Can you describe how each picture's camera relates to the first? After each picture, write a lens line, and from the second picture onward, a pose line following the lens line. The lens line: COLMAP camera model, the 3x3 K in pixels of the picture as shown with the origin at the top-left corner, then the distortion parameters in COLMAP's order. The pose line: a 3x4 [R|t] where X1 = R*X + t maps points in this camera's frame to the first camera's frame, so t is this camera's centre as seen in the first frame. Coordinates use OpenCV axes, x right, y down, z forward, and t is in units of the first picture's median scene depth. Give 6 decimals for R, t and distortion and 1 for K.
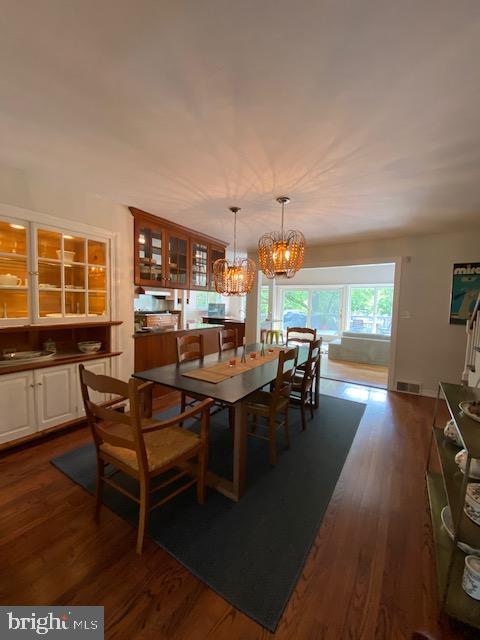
lens RADIAL K [[260.3, 0, 235.5], [0, 260.3, 320.8], [0, 0, 1]] dist [0.003892, -0.012178]
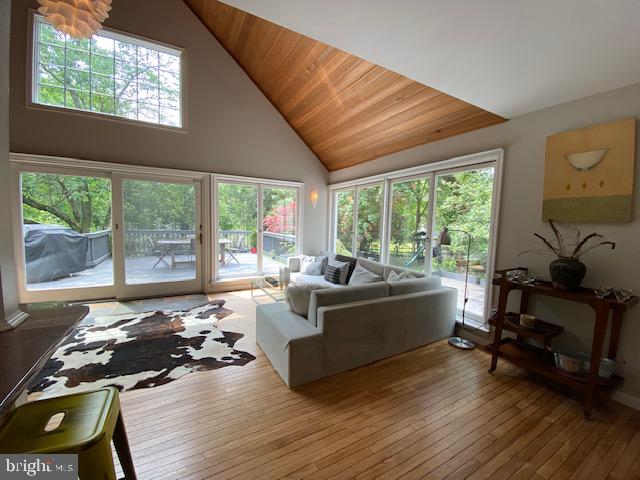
lens RADIAL K [[260.3, 0, 322.5], [0, 260.3, 242.3], [0, 0, 1]] dist [0.003892, -0.012178]
pose [[0.445813, -0.079495, 0.891589, 0.064982], [0.038376, 0.996830, 0.069690, -0.033630], [-0.894303, 0.003147, 0.447451, 0.541257]]
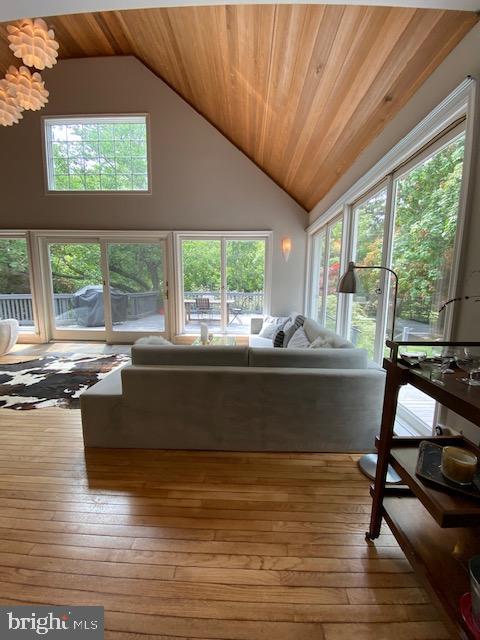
lens RADIAL K [[260.3, 0, 243.7], [0, 260.3, 321.5], [0, 0, 1]] dist [0.003892, -0.012178]
pose [[0.843813, -0.083911, 0.530037, 0.237488], [0.039955, 0.994782, 0.093878, -0.005556], [-0.535148, -0.058038, 0.842762, 0.443337]]
